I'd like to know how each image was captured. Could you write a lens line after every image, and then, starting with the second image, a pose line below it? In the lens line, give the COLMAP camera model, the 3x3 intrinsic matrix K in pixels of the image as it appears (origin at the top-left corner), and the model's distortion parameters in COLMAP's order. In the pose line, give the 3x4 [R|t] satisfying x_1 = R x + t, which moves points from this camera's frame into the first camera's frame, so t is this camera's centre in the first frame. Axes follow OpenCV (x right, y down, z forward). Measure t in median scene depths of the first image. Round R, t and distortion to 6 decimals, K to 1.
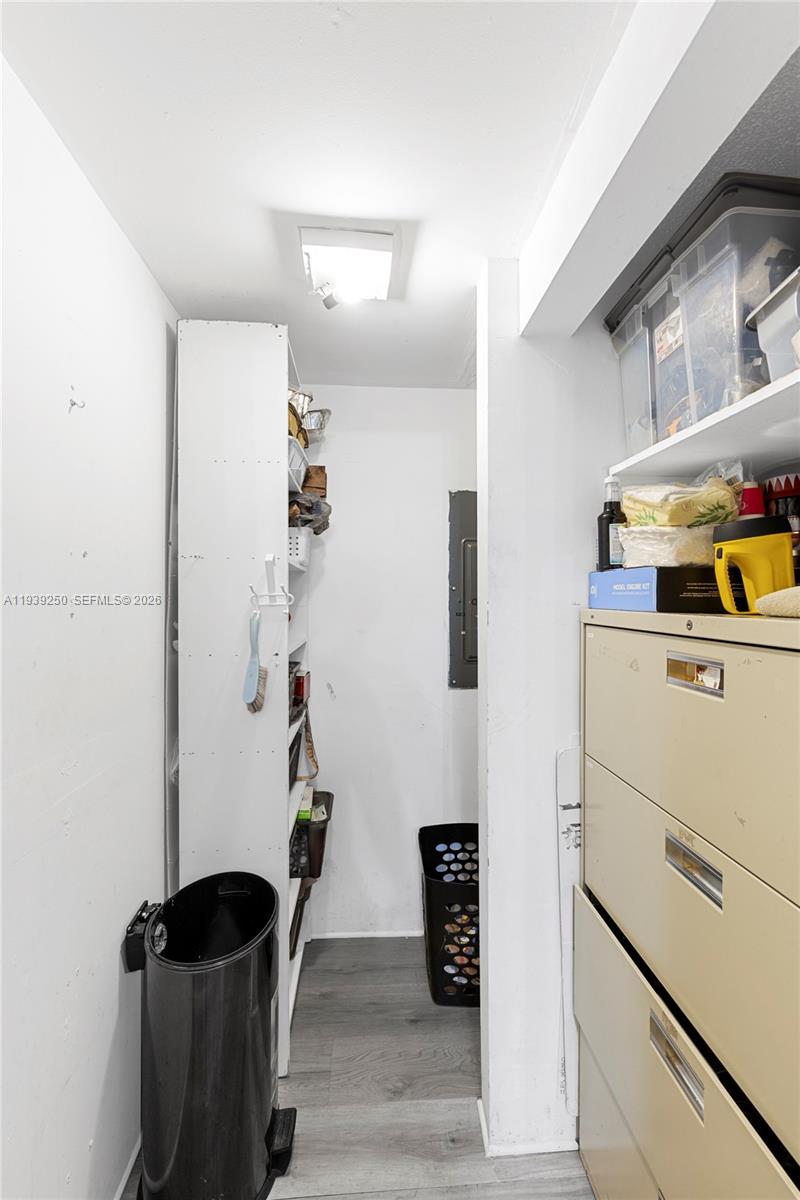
lens RADIAL K [[537.8, 0, 403.2], [0, 537.8, 598.8], [0, 0, 1]] dist [0.004318, -0.001241]
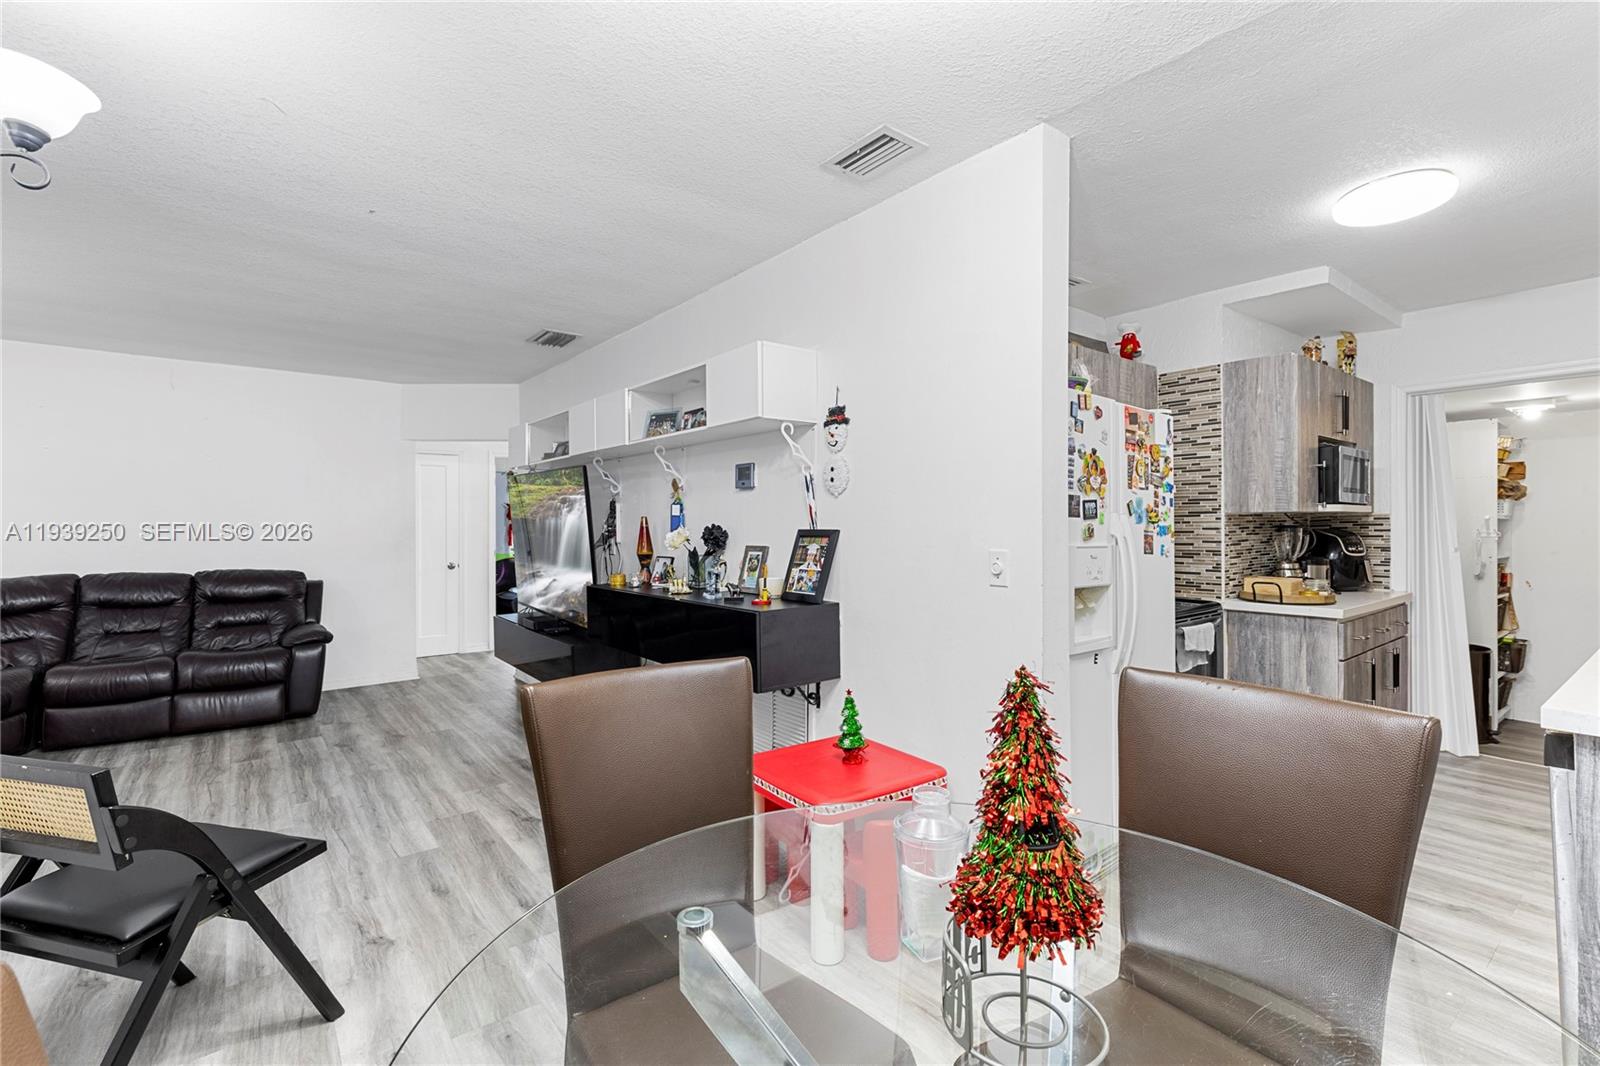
lens RADIAL K [[717.1, 0, 801.5], [0, 717.1, 526.4], [0, 0, 1]] dist [0.004318, -0.001241]
pose [[0.565752, 0.003465, -0.824568, 0.554077], [-0.000266, 0.999992, 0.004019, -0.038968], [0.824575, -0.002055, 0.565749, -2.773663]]
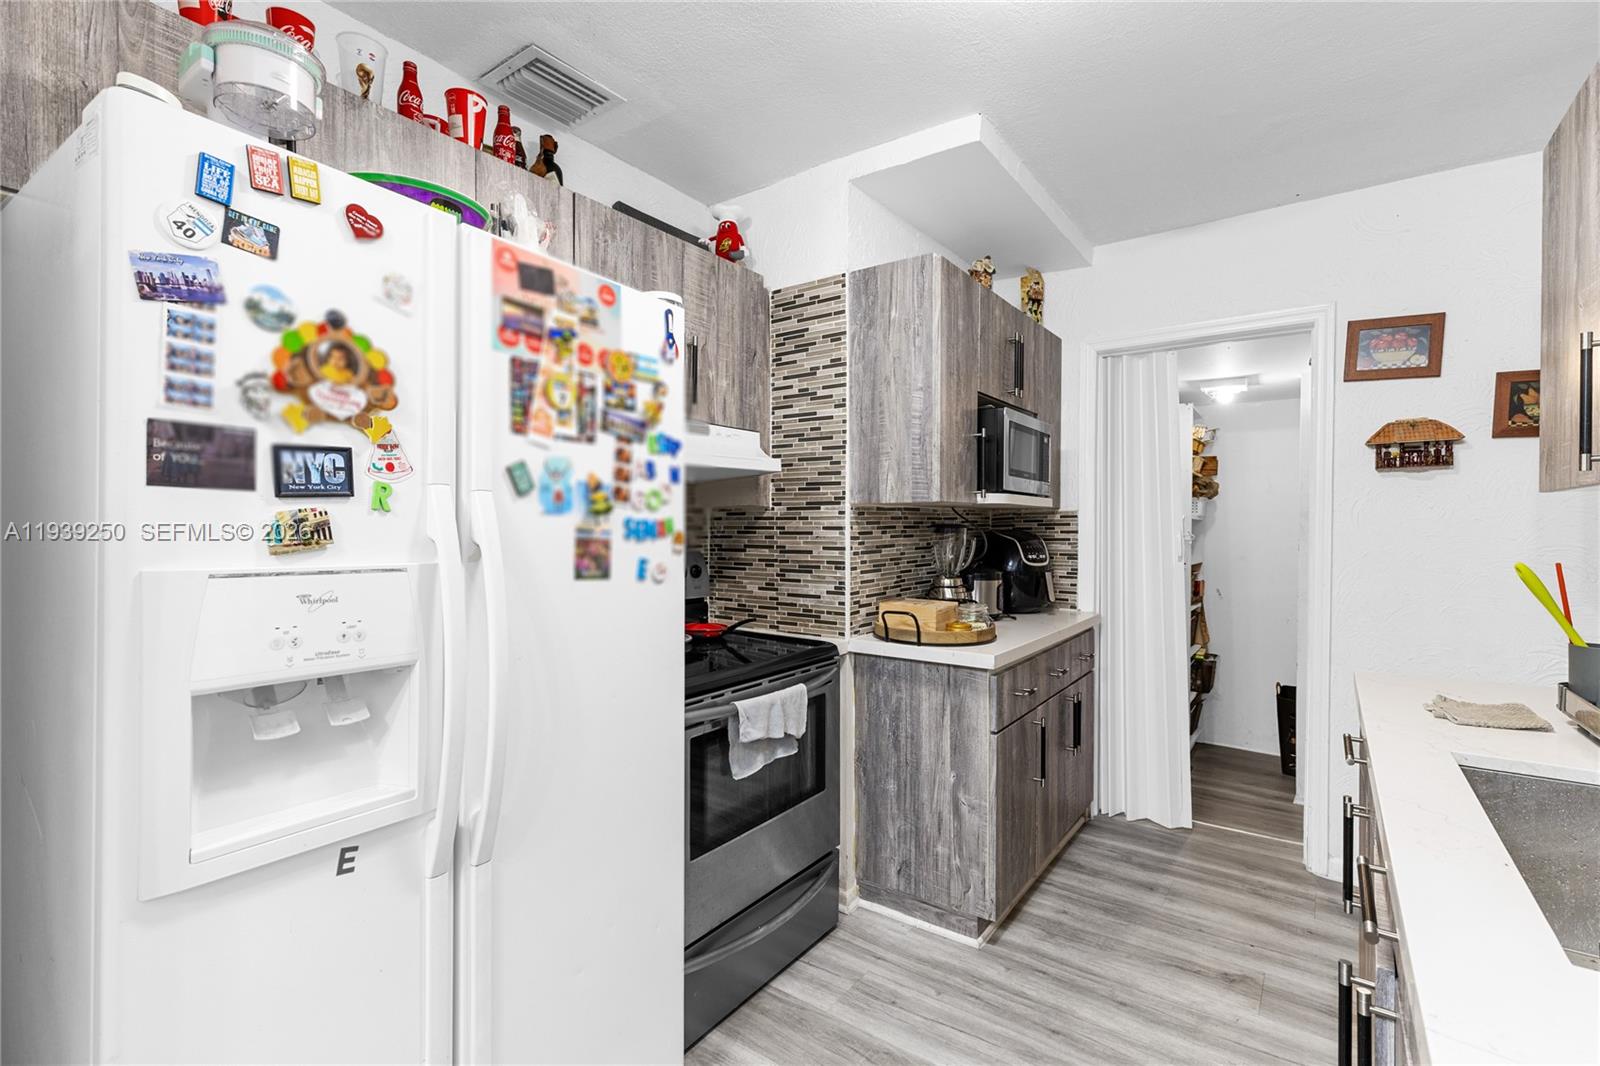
lens RADIAL K [[717.1, 0, 804.1], [0, 717.1, 535.1], [0, 0, 1]] dist [0.004318, -0.001241]
pose [[0.768368, 0.014079, -0.639853, 0.335498], [-0.006963, 0.999883, 0.013640, -0.029566], [0.639970, -0.006026, 0.768376, -1.712350]]
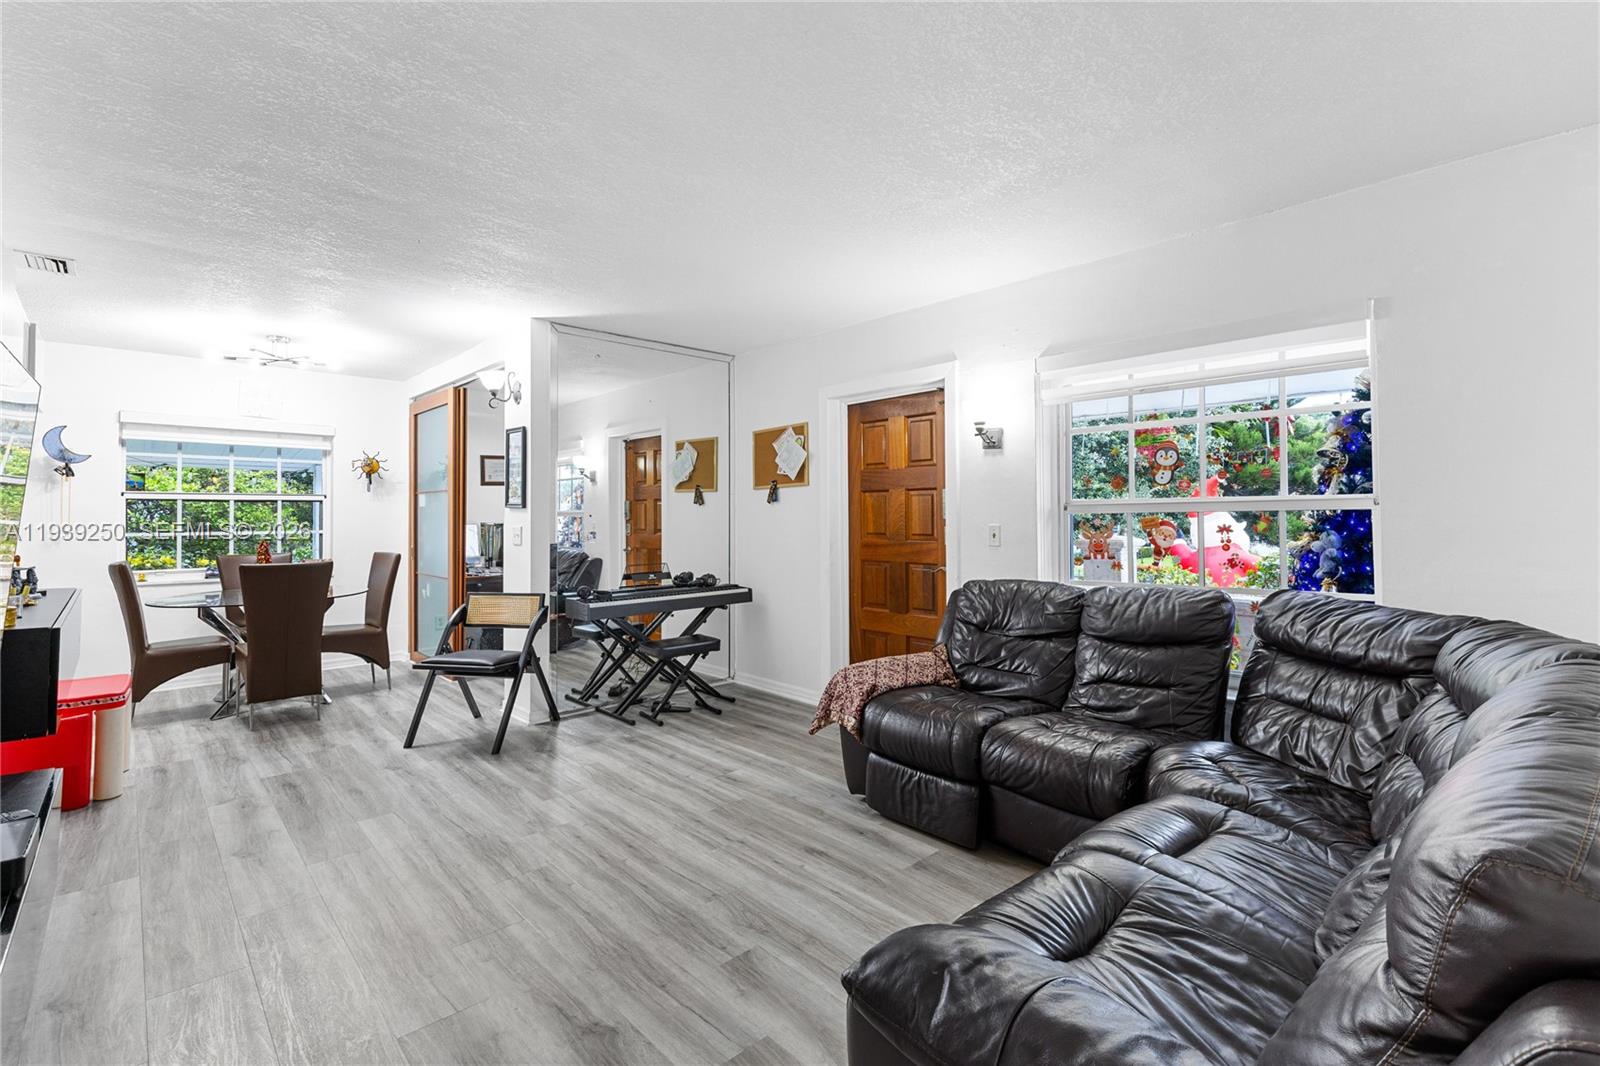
lens RADIAL K [[717.1, 0, 798.1], [0, 717.1, 500.2], [0, 0, 1]] dist [0.004318, -0.001241]
pose [[-0.631106, 0.028109, 0.775188, -3.109358], [0.007668, 0.999520, -0.030001, -0.005673], [-0.775659, -0.012990, -0.631018, -2.279253]]
